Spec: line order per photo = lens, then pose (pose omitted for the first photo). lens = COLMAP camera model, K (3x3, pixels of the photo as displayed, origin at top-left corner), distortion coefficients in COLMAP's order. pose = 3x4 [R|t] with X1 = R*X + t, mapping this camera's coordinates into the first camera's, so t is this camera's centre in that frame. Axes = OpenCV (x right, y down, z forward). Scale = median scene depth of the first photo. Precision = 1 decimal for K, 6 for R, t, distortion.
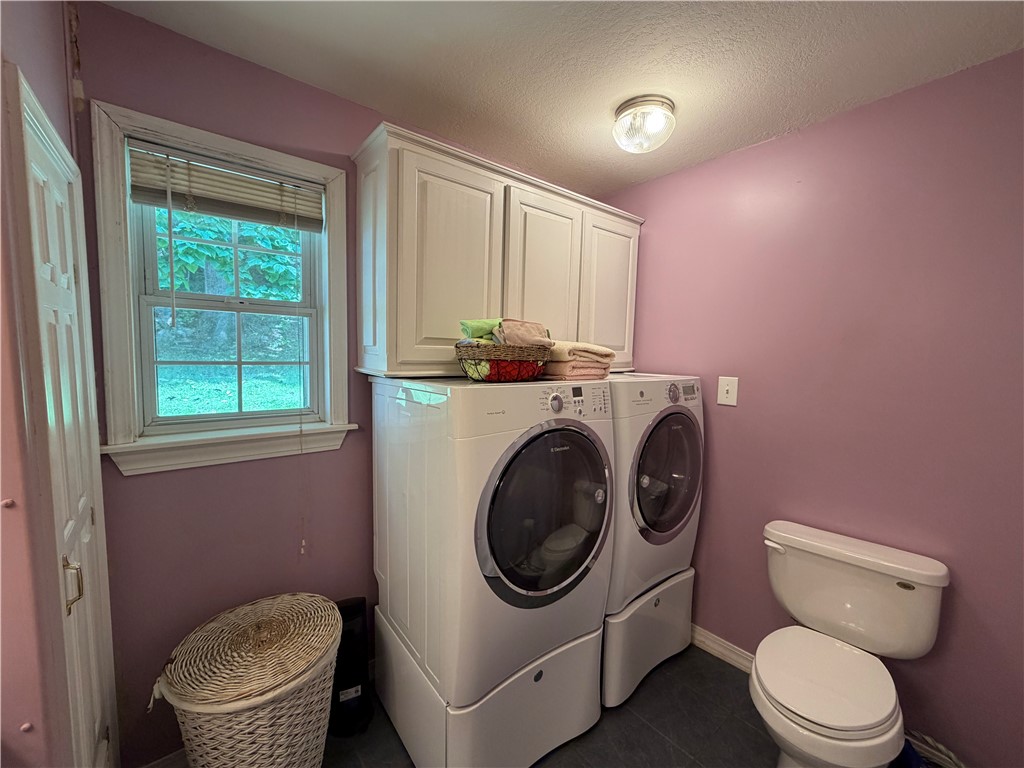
lens RADIAL K [[410.6, 0, 506.9], [0, 410.6, 382.5], [0, 0, 1]] dist [-0.001477, 0.000610]
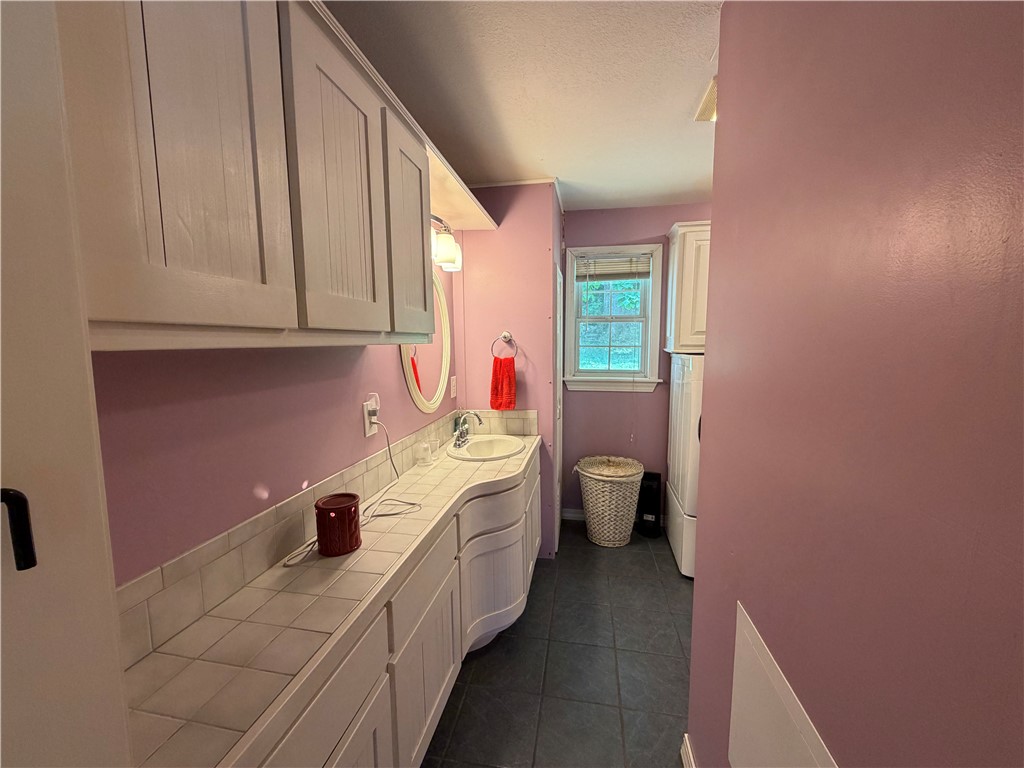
lens RADIAL K [[410.6, 0, 511.0], [0, 410.6, 390.6], [0, 0, 1]] dist [-0.001477, 0.000610]
pose [[0.656930, 0.071514, -0.750552, 0.640837], [-0.038870, 0.997380, 0.061010, 0.072659], [0.752949, -0.010906, 0.657989, -0.808776]]
